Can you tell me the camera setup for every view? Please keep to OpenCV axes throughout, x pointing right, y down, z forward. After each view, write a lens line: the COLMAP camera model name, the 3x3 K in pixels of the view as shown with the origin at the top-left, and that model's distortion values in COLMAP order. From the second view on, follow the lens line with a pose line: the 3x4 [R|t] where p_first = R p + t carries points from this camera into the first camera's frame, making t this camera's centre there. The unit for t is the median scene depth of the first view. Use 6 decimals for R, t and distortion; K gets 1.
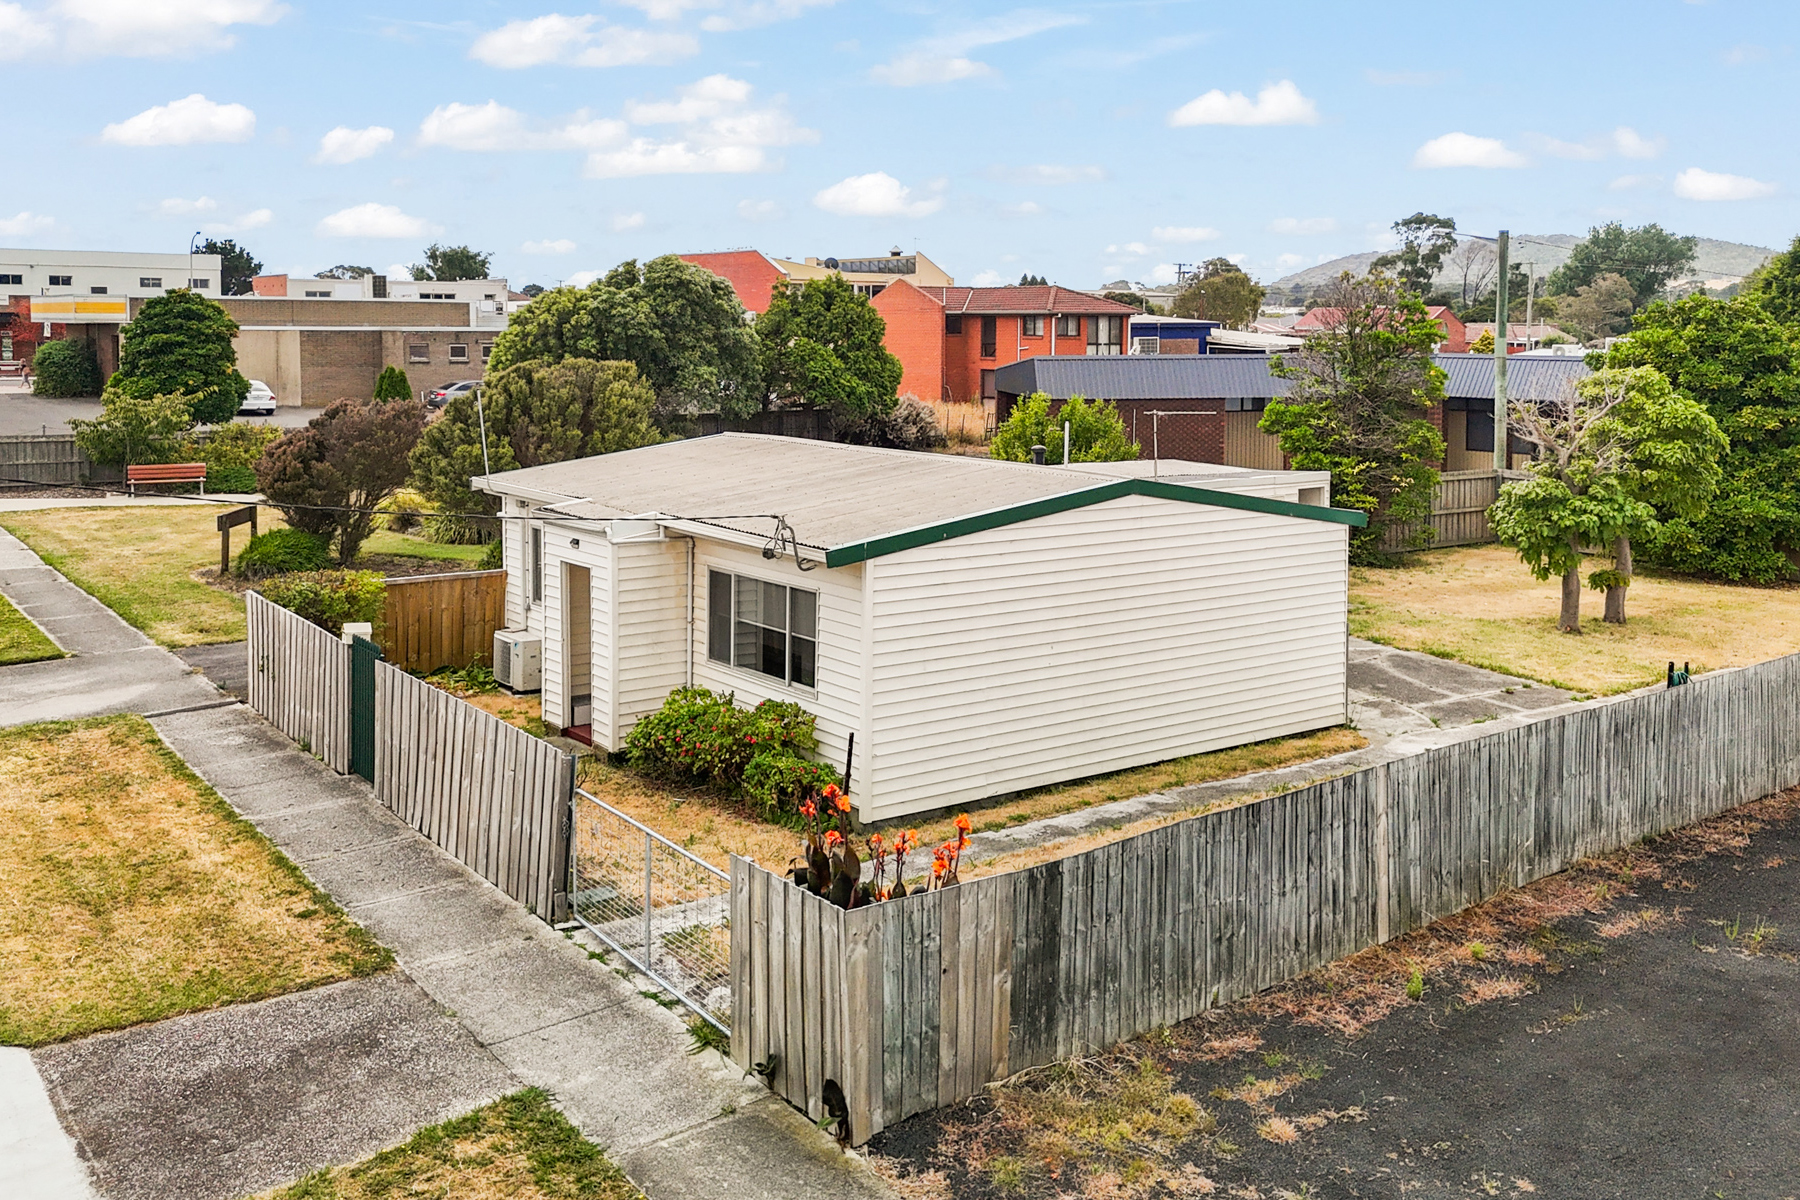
lens RADIAL K [[1610.4, 0, 900.3], [0, 1610.4, 382.3], [0, 0, 1]] dist [0.007856, 0.011943]
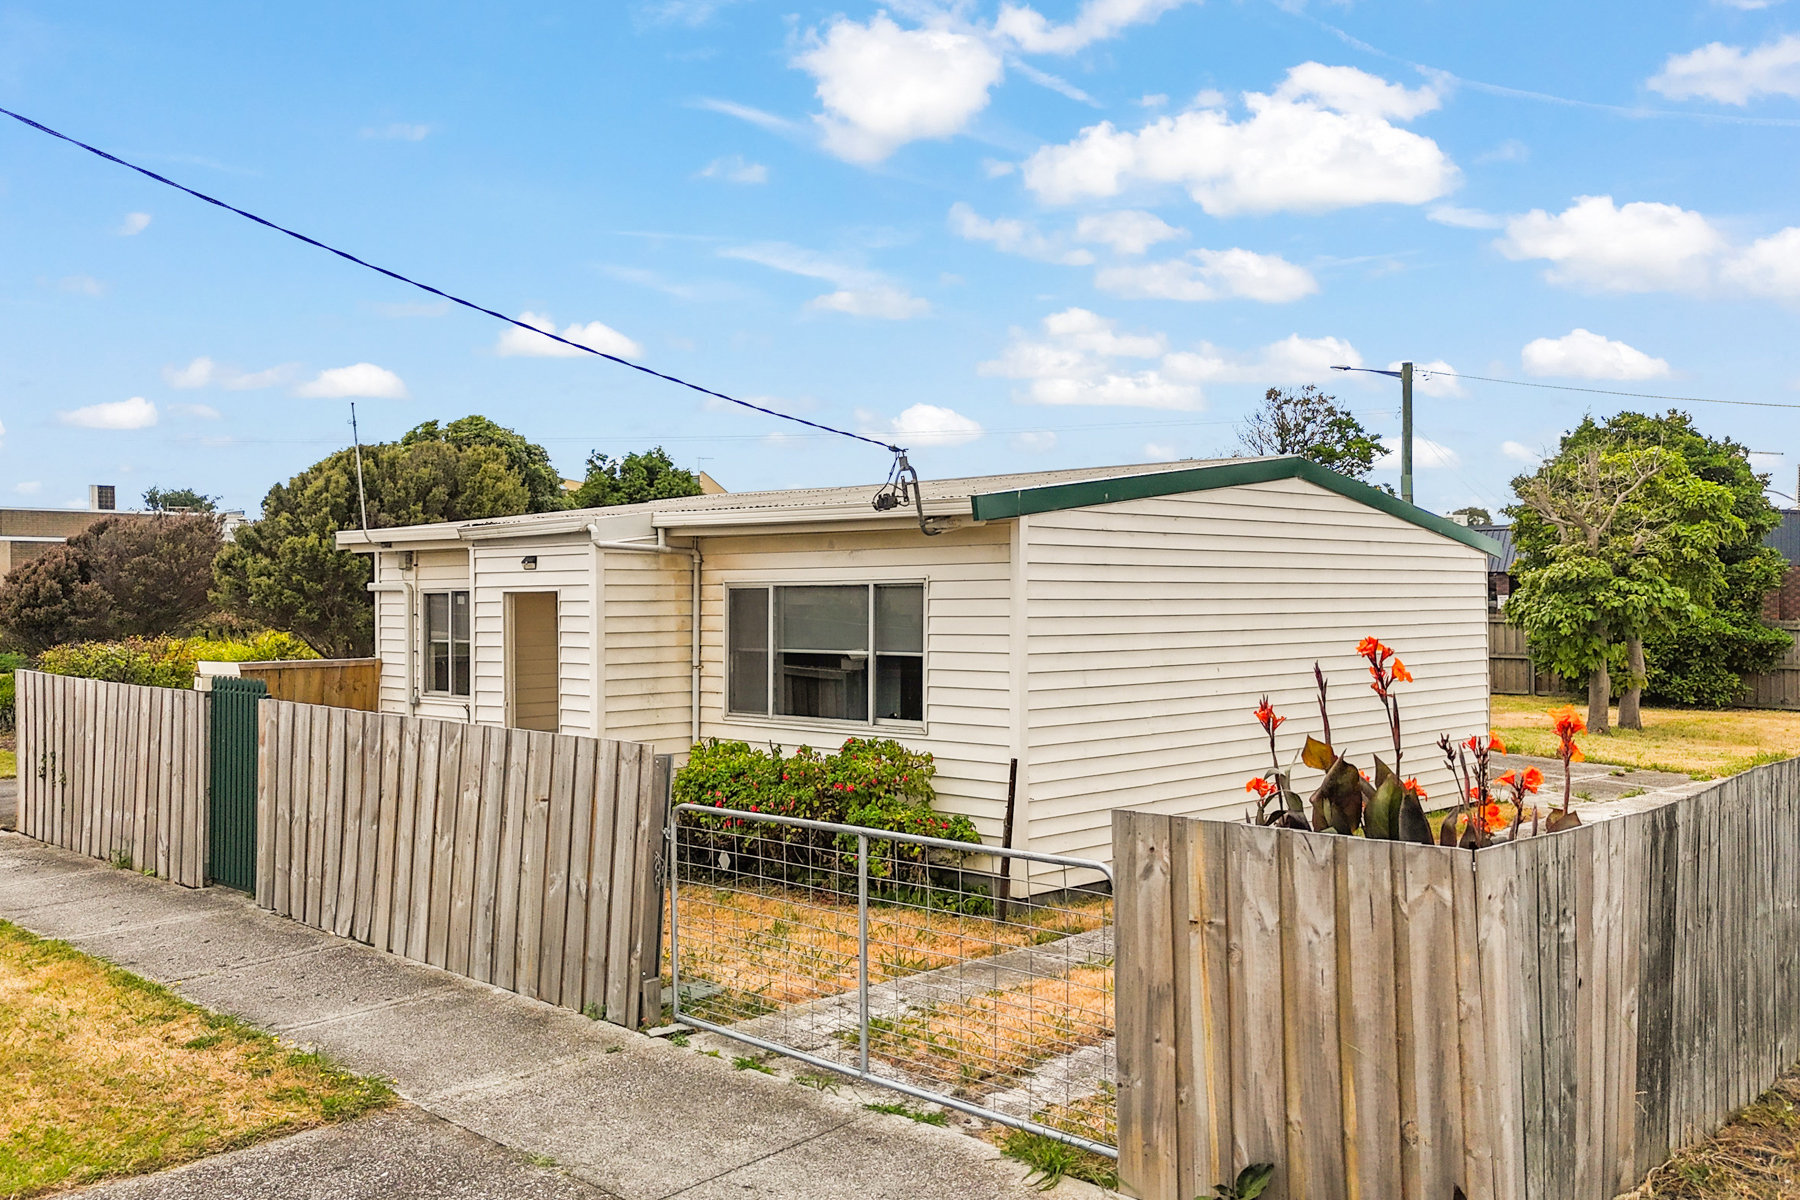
lens RADIAL K [[1565.8, 0, 900.0], [0, 1565.8, 600.0], [0, 0, 1]] dist [0.026499, 0.010509]
pose [[0.986196, -0.009290, 0.165322, -0.179912], [0.013889, 0.999547, -0.026687, 0.159595], [-0.164999, 0.028615, 0.985878, 0.331735]]
